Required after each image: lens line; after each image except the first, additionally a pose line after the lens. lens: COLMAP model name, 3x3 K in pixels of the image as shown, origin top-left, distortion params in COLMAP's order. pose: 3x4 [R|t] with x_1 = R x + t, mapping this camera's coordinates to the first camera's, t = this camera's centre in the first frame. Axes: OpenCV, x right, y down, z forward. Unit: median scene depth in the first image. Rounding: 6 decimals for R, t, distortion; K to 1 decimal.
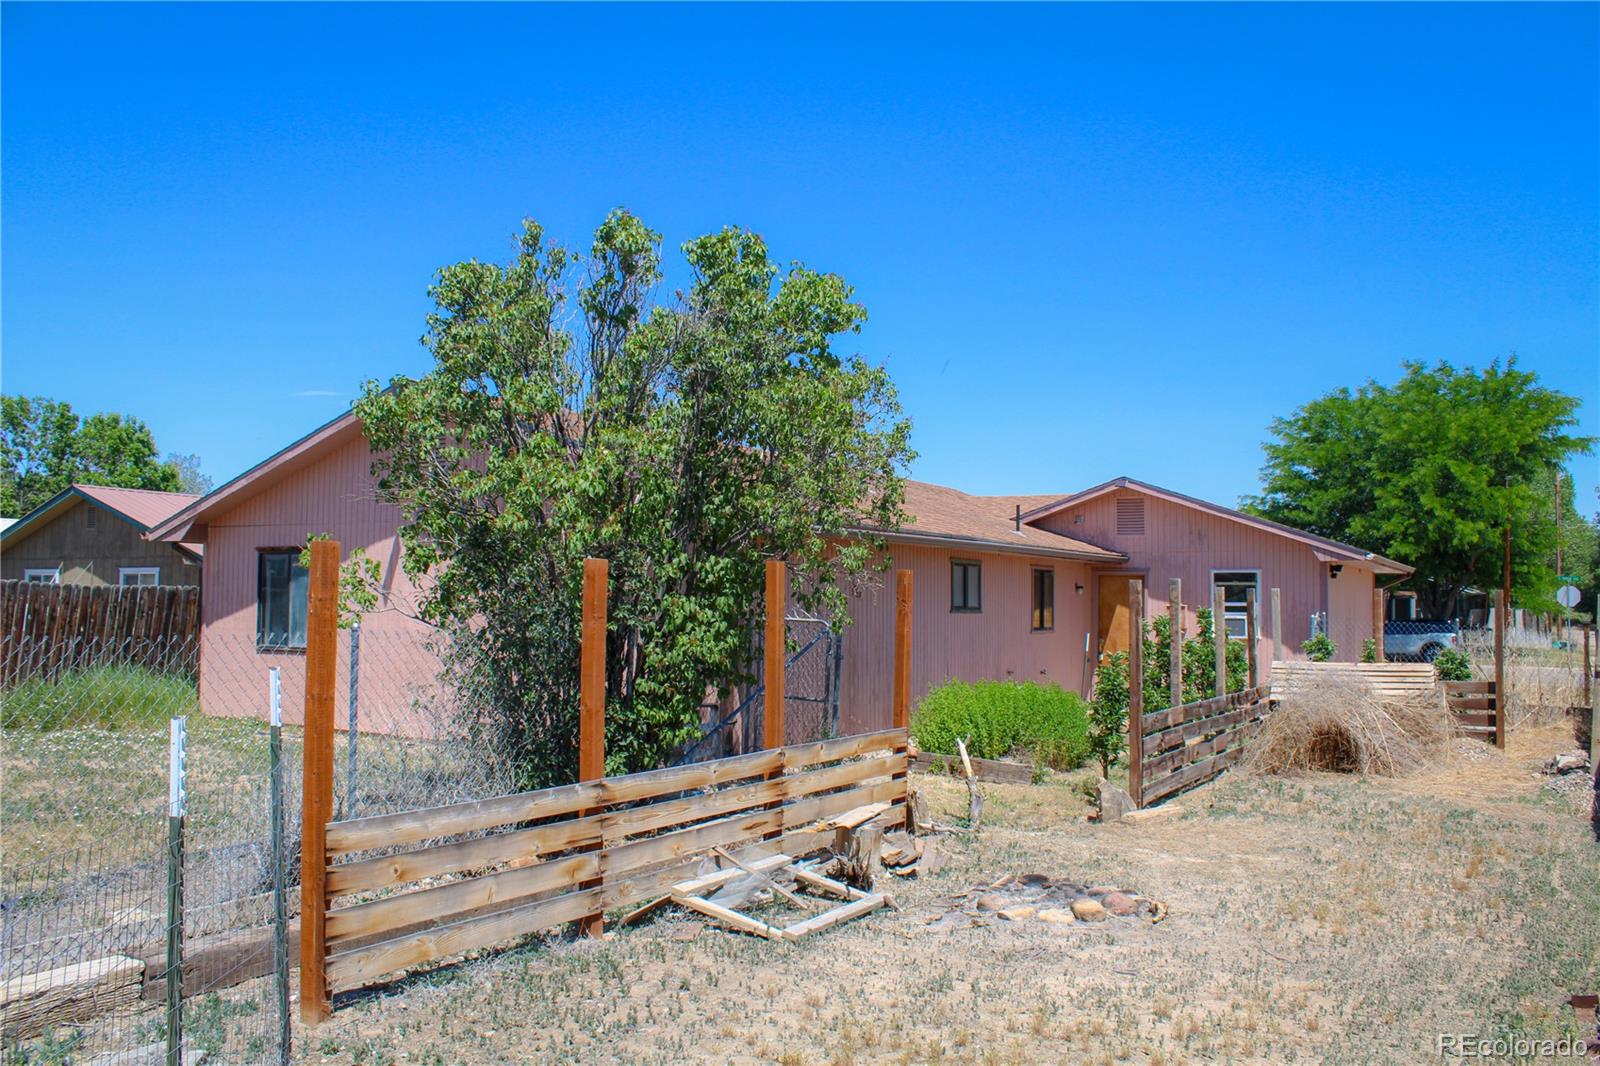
lens RADIAL K [[1305.4, 0, 779.2], [0, 1305.4, 567.8], [0, 0, 1]] dist [-0.090559, 0.011611]
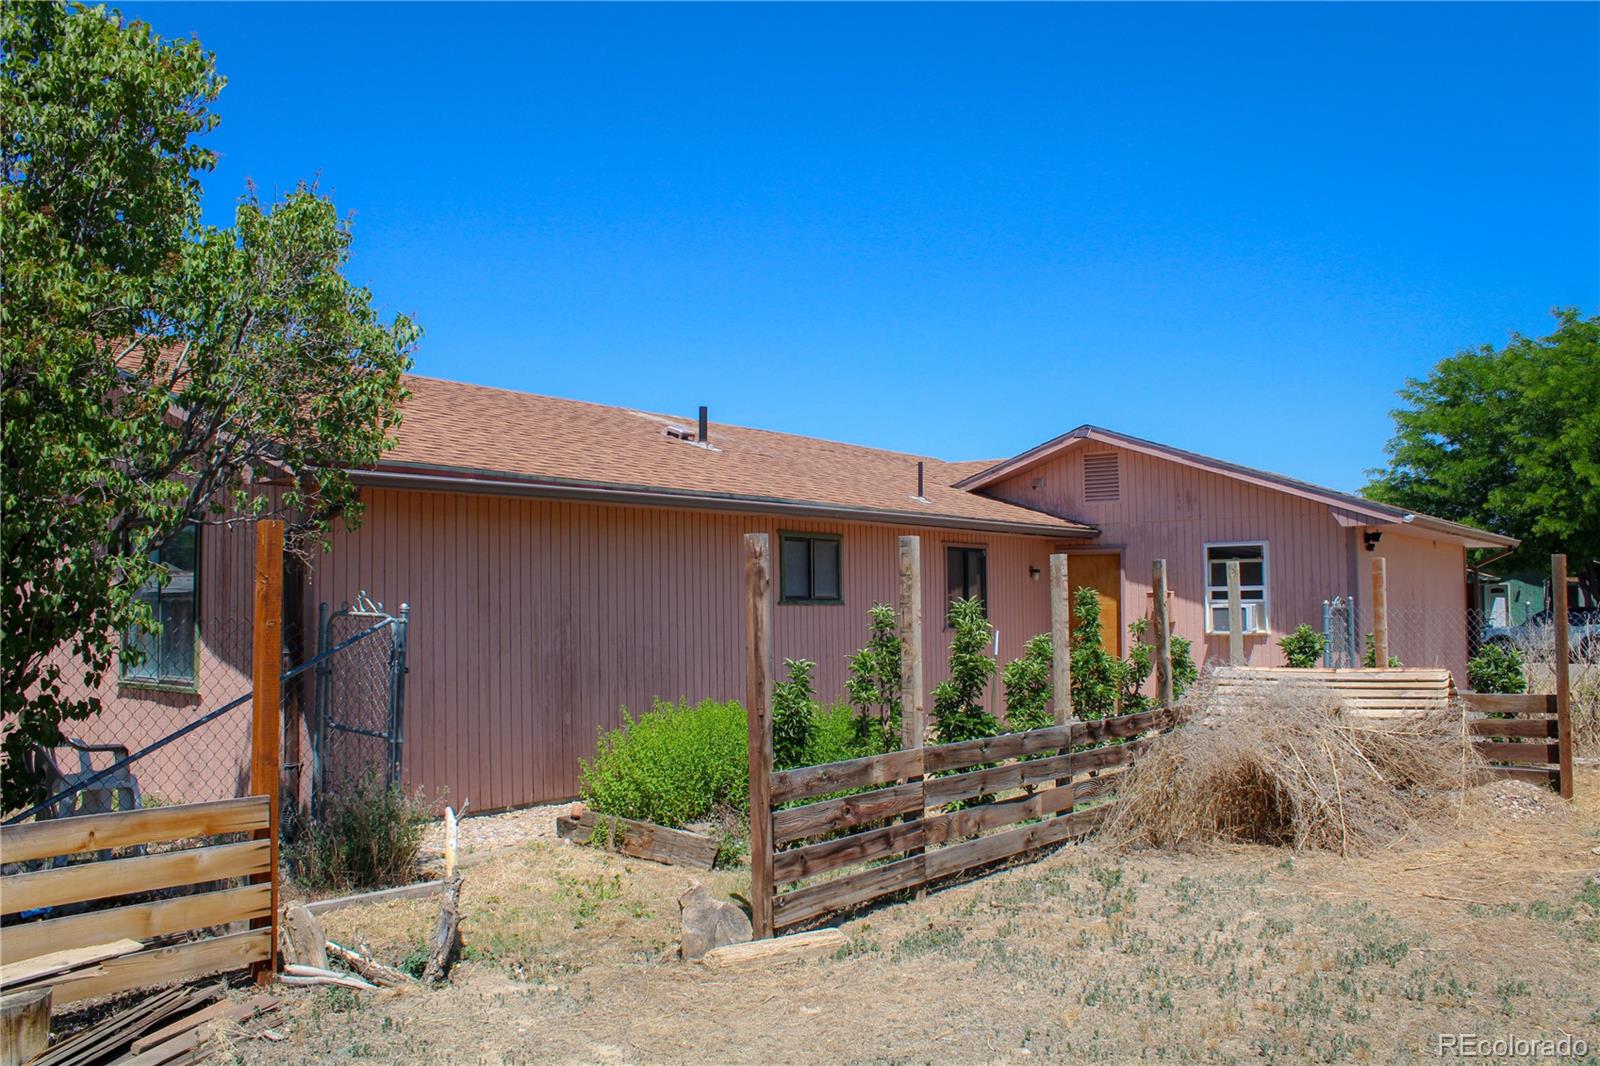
lens RADIAL K [[1305.4, 0, 779.2], [0, 1305.4, 567.8], [0, 0, 1]] dist [-0.090559, 0.011611]
pose [[0.991674, -0.021518, -0.126960, 0.178989], [0.021093, 0.999767, -0.004688, 0.013537], [0.127031, 0.001971, 0.991897, 0.216824]]
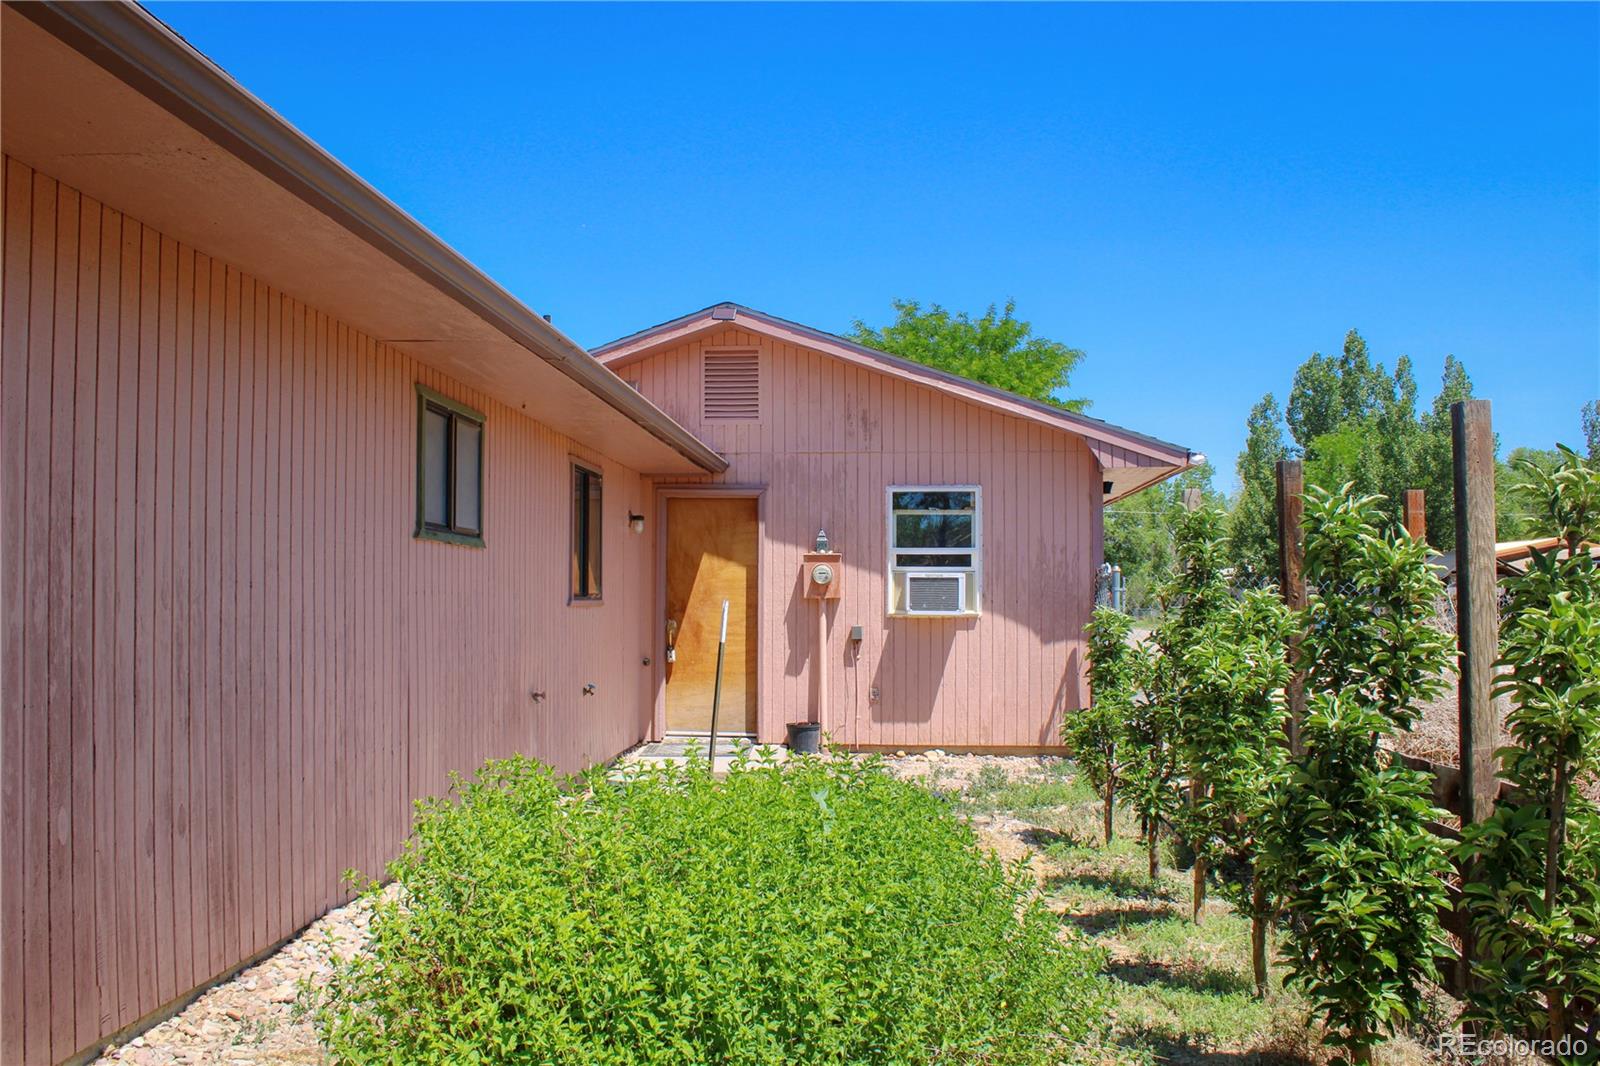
lens RADIAL K [[1372.4, 0, 704.8], [0, 1372.4, 562.9], [0, 0, 1]] dist [-0.083870, 0.003795]
pose [[0.920815, 0.007805, 0.389921, 0.047363], [-0.008701, 0.999962, 0.000532, 0.032052], [-0.389902, -0.003883, 0.920848, 0.499629]]
